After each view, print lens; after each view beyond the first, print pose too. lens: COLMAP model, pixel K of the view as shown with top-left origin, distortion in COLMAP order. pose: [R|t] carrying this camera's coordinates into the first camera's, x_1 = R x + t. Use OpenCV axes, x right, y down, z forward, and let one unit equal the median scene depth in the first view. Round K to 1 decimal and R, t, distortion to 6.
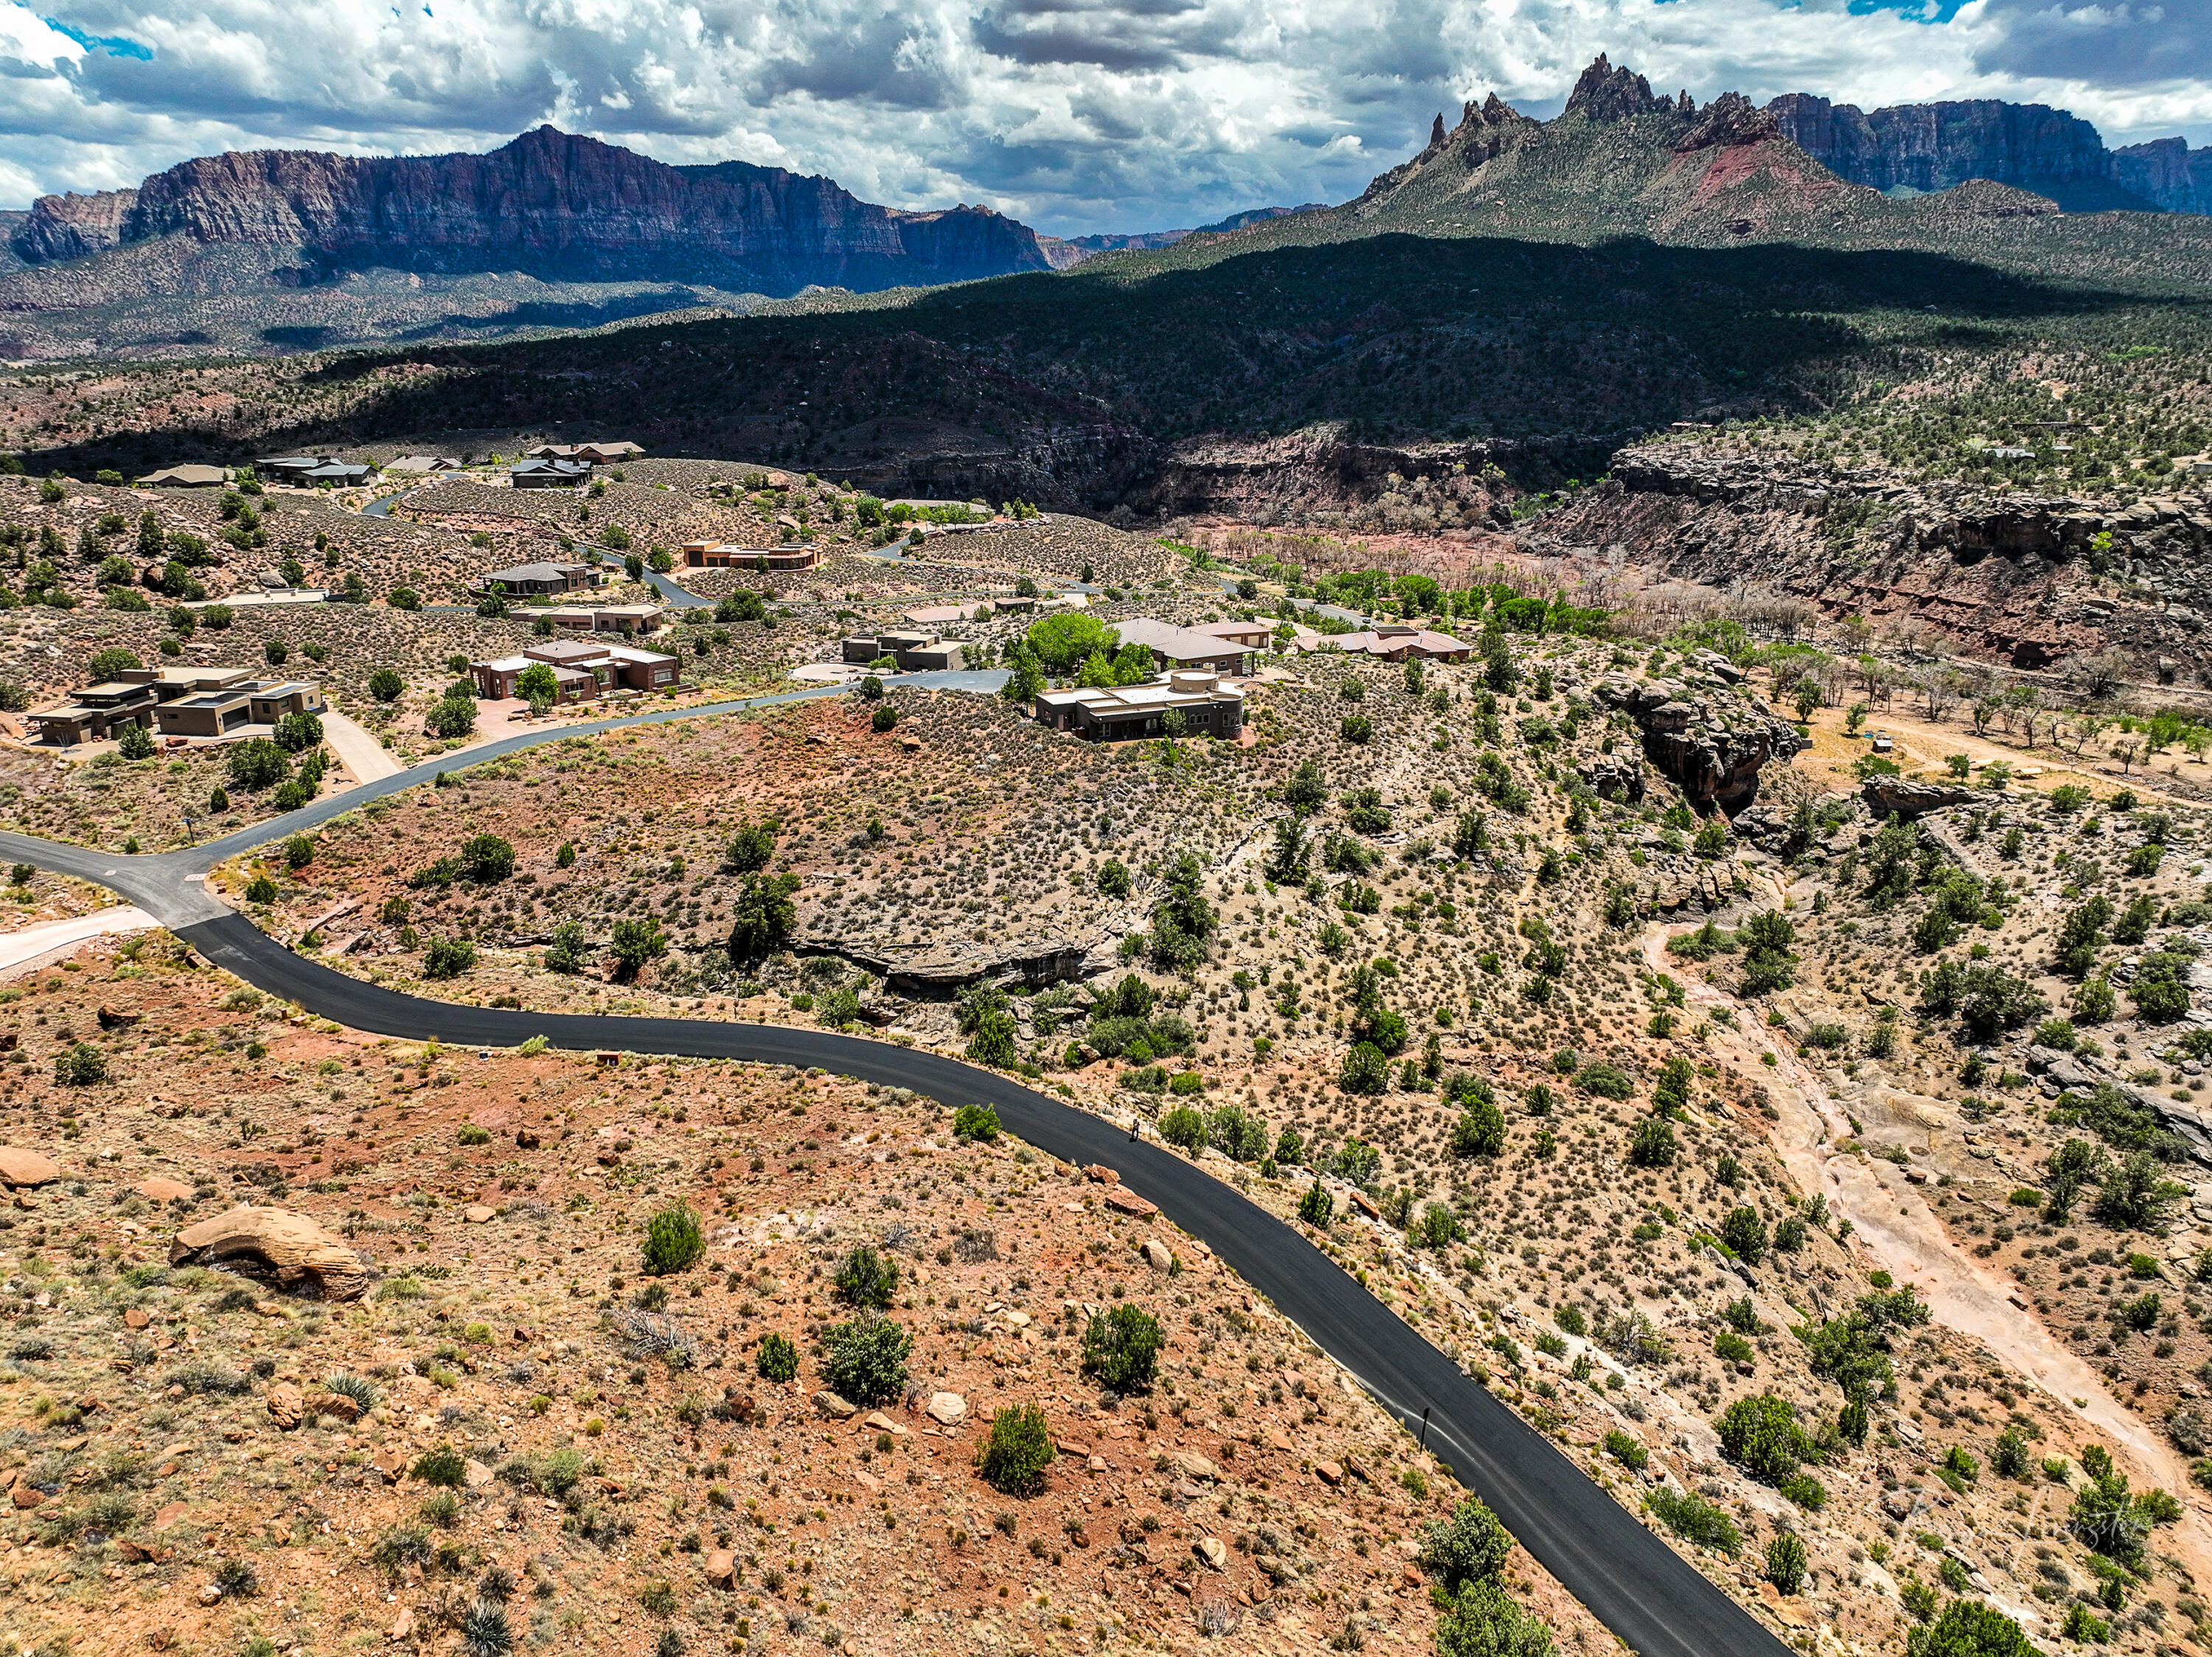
lens RADIAL K [[1546.5, 0, 1119.0], [0, 1546.5, 826.1], [0, 0, 1]] dist [-0.003973, 0.021730]
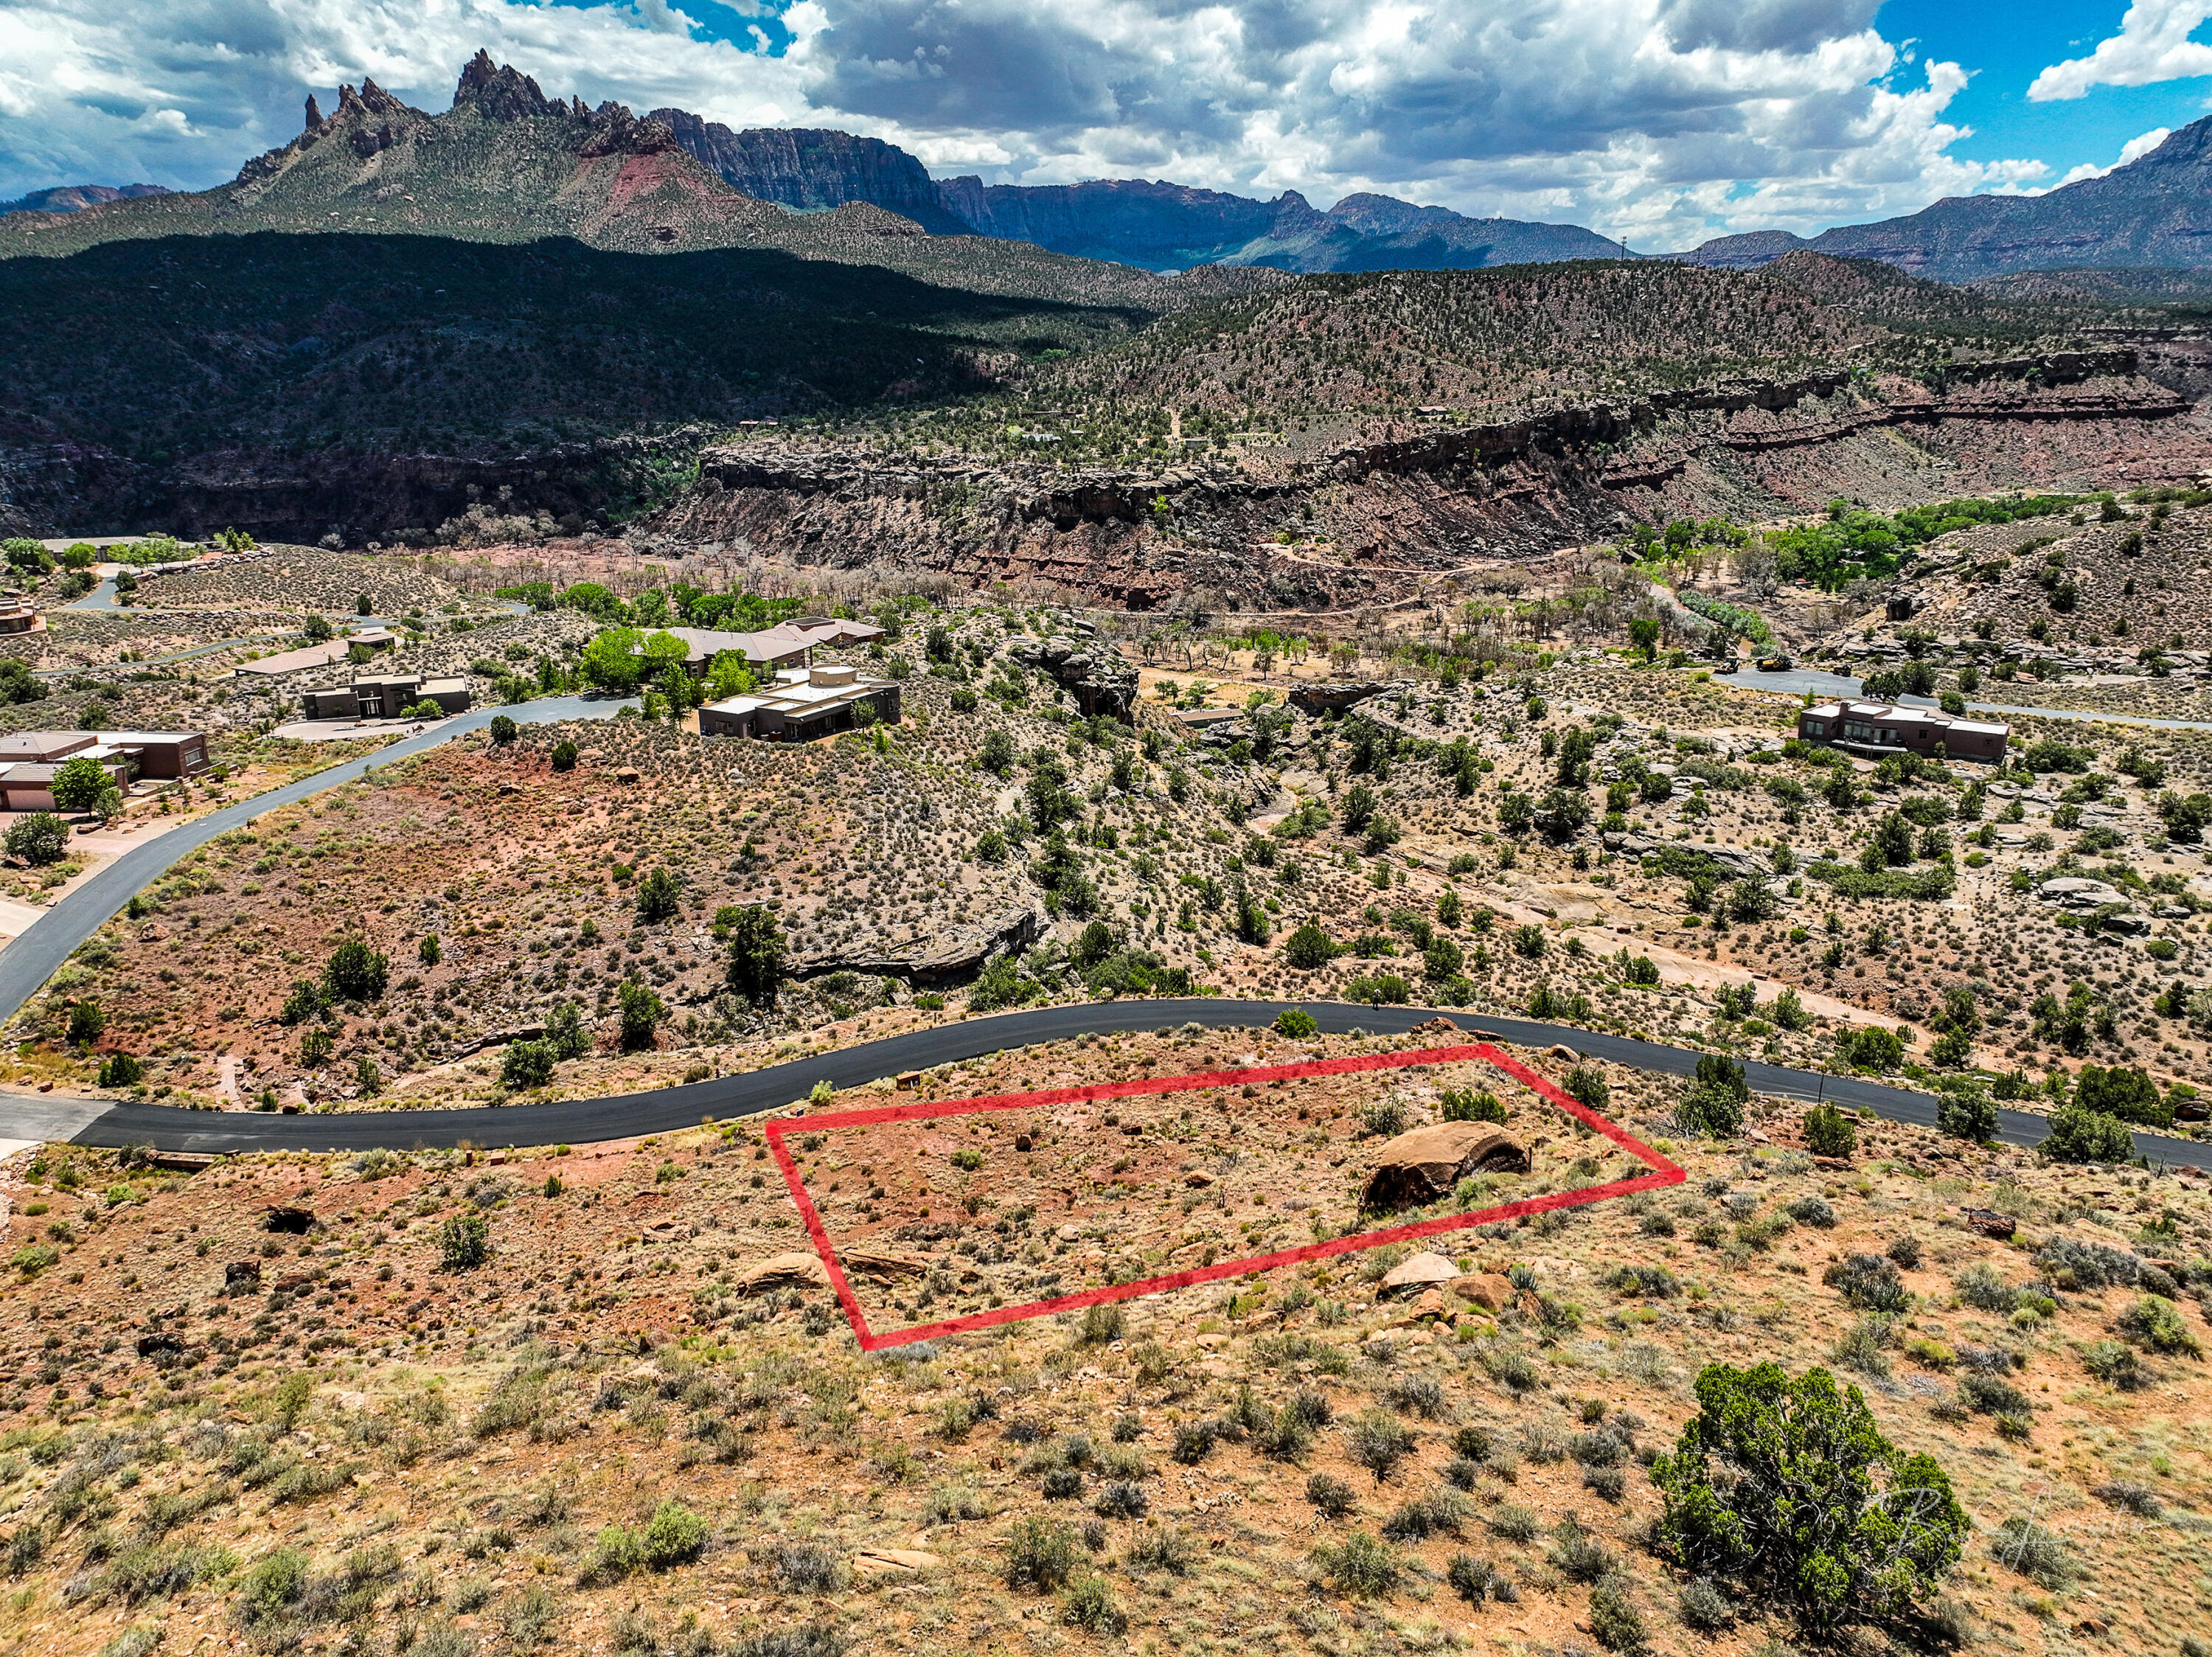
lens RADIAL K [[1546.5, 0, 1119.0], [0, 1546.5, 826.1], [0, 0, 1]] dist [-0.003973, 0.021730]
pose [[0.795044, -0.182993, 0.578290, -0.139594], [0.184208, 0.981219, 0.057242, -0.006770], [-0.577904, 0.061016, 0.813821, 0.023974]]
